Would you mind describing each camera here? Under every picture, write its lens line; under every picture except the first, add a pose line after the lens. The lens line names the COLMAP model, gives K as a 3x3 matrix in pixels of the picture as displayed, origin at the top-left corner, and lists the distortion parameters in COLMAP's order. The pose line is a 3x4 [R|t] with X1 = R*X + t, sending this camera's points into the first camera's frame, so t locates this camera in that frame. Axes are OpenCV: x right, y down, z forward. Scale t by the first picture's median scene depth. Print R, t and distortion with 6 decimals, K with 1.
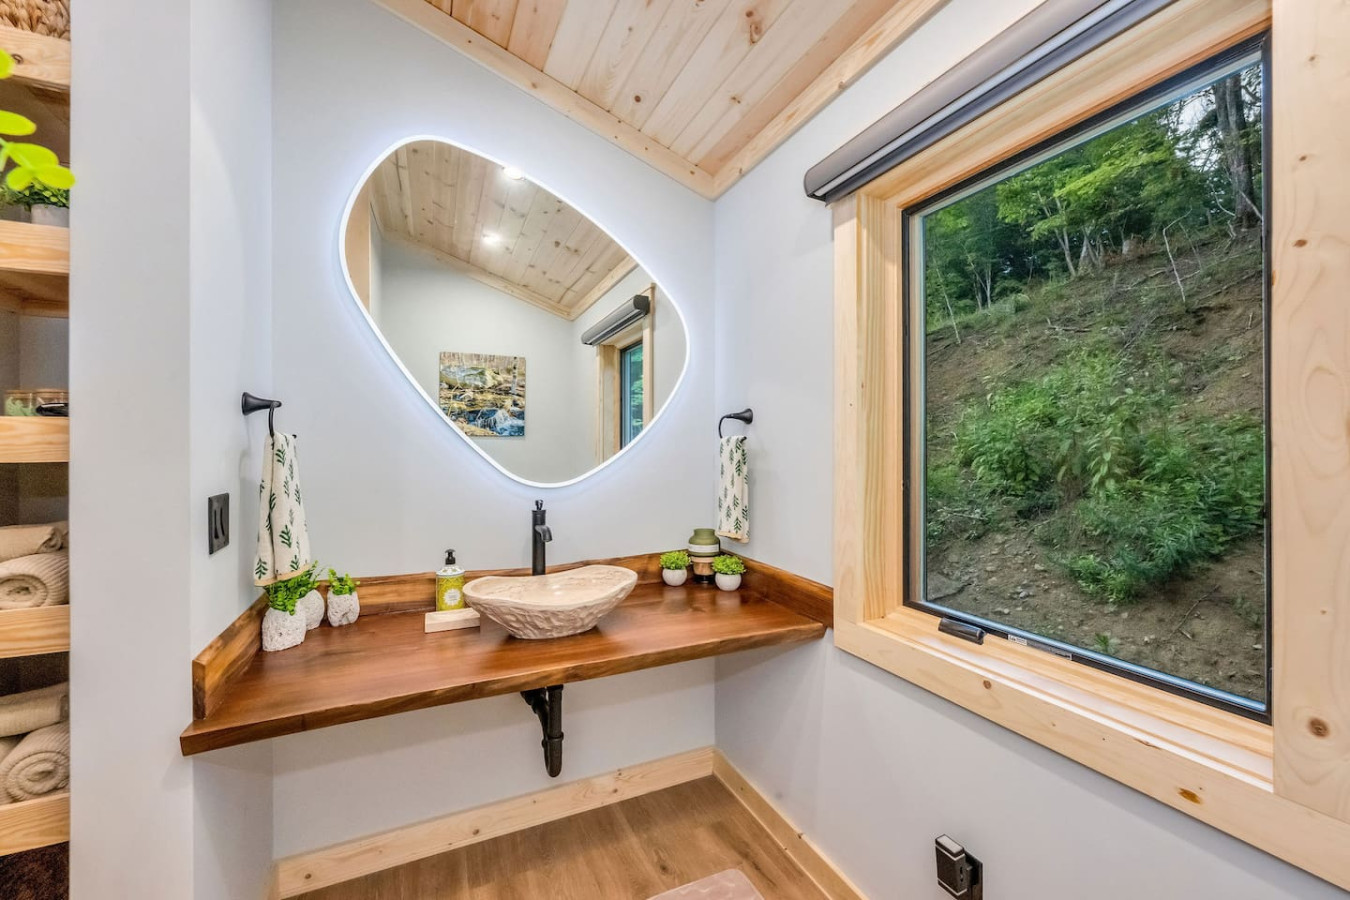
lens RADIAL K [[541.5, 0, 677.1], [0, 541.5, 457.4], [0, 0, 1]] dist [-0.000377, -0.000194]
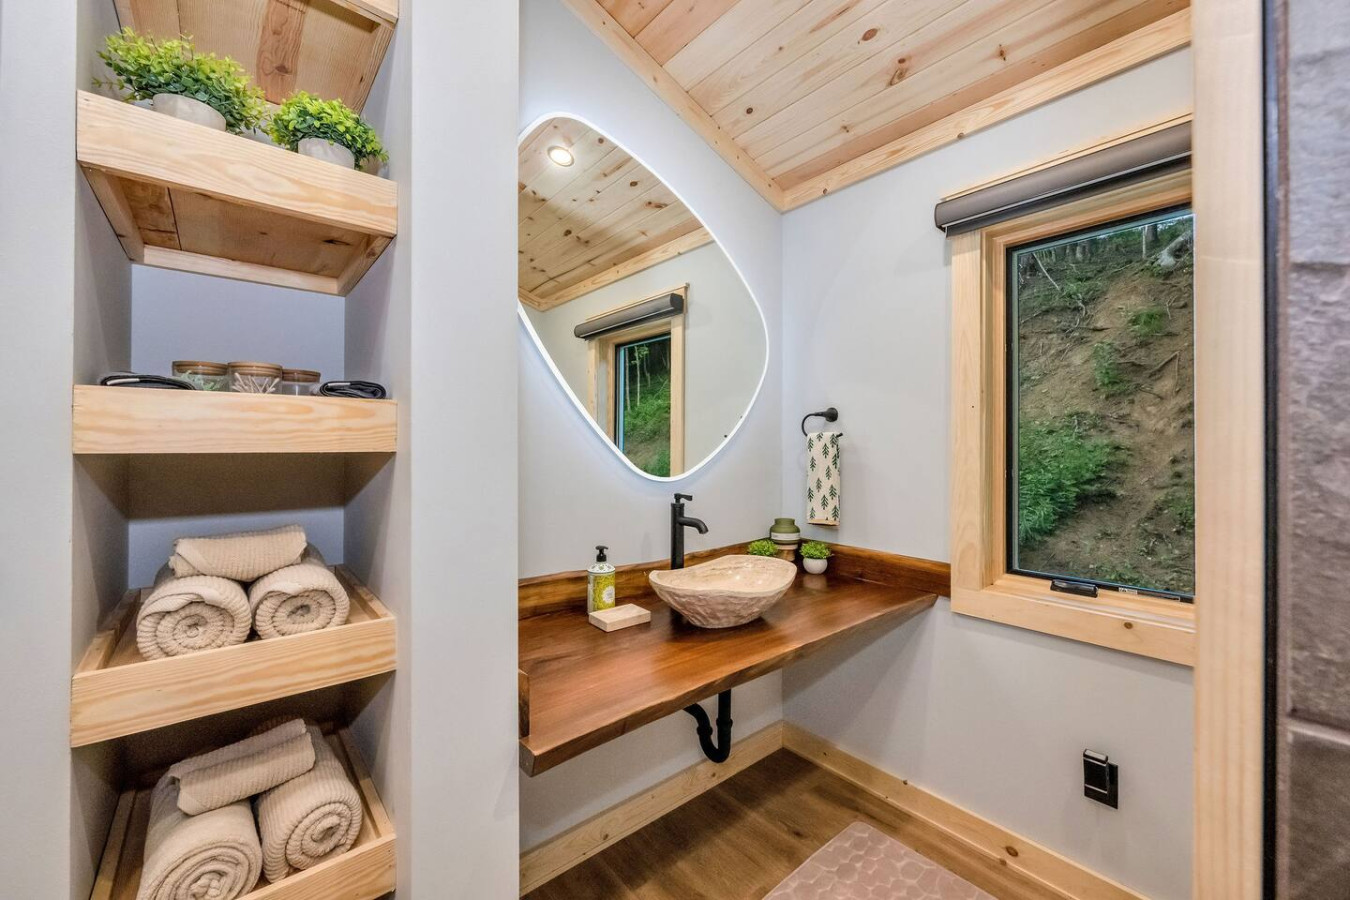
lens RADIAL K [[533.8, 0, 691.8], [0, 533.8, 454.4], [0, 0, 1]] dist [-0.001398, -0.000033]
pose [[0.961518, 0.000709, 0.274740, -0.487642], [-0.000360, 0.999999, -0.001322, 0.007460], [-0.274741, 0.001172, 0.961518, 0.037428]]
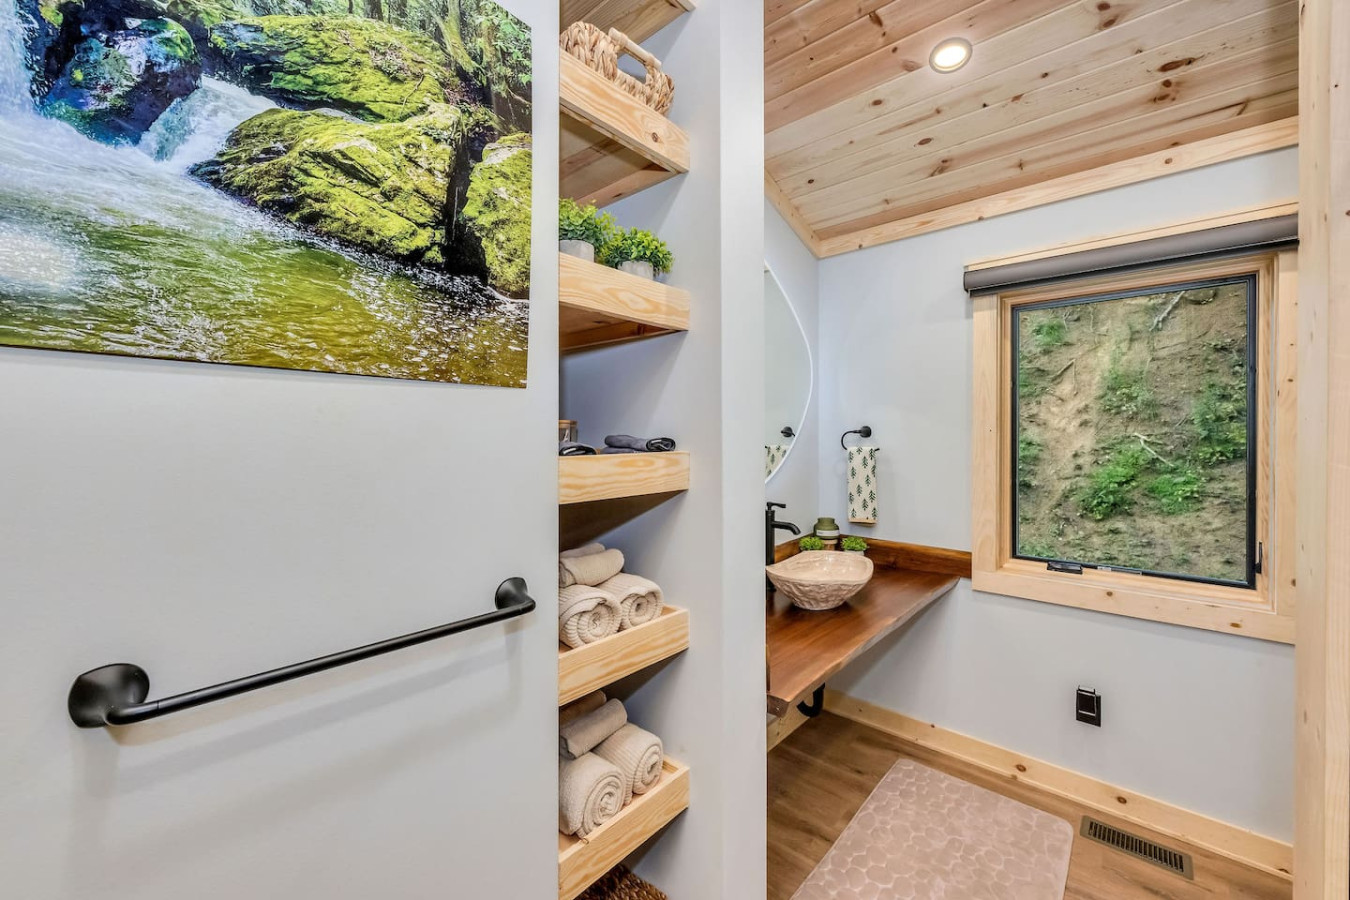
lens RADIAL K [[531.8, 0, 693.4], [0, 531.8, 450.7], [0, 0, 1]] dist [0.000115, 0.000097]
pose [[0.913792, -0.007994, 0.406104, -0.874081], [0.003836, 0.999932, 0.011051, -0.050008], [-0.406164, -0.008541, 0.913760, -0.029290]]
